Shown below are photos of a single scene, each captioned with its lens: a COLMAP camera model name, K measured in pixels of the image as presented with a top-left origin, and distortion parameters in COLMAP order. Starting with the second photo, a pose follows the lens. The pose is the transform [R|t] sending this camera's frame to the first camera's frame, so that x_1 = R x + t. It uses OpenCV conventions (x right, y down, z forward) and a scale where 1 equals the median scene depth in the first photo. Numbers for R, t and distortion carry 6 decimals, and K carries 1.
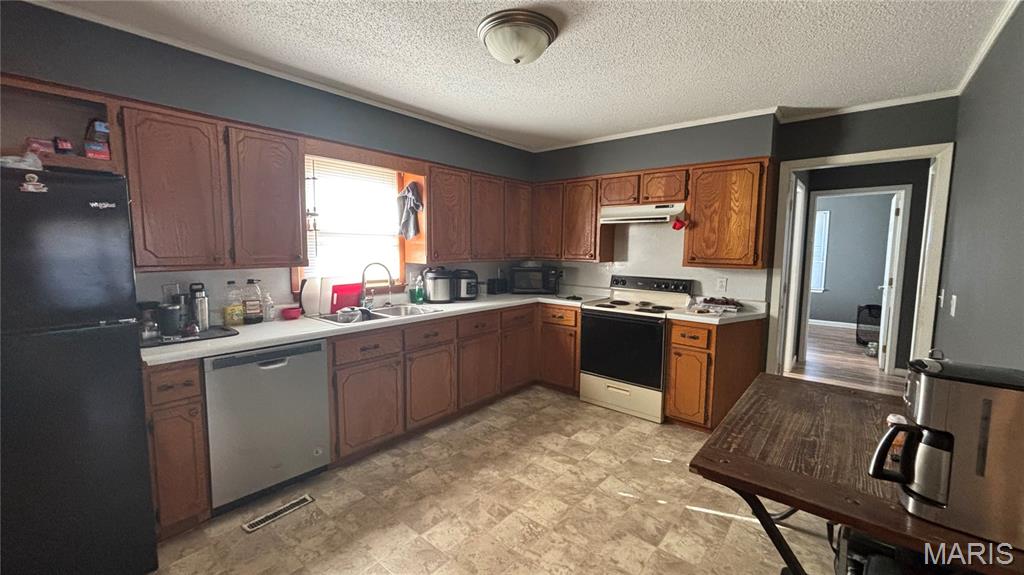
lens RADIAL K [[409.8, 0, 512.0], [0, 409.8, 287.5], [0, 0, 1]] dist [-0.008978, -0.000229]
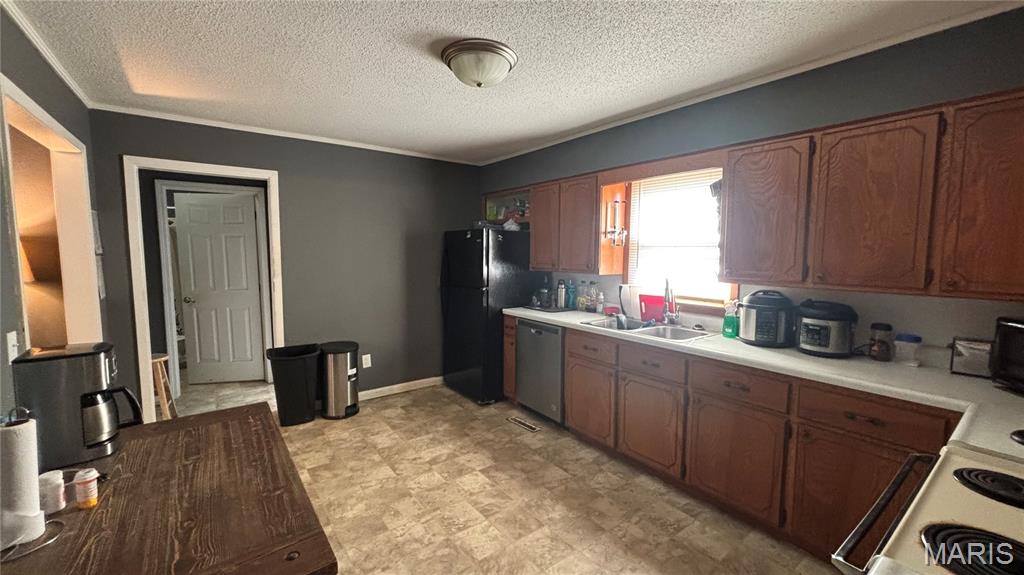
lens RADIAL K [[409.8, 0, 512.0], [0, 409.8, 287.5], [0, 0, 1]] dist [-0.008978, -0.000229]
pose [[-0.225630, 0.075029, -0.971320, 0.892696], [-0.103247, 0.989573, 0.100422, -0.125116], [0.968727, 0.122944, -0.215531, 1.152317]]
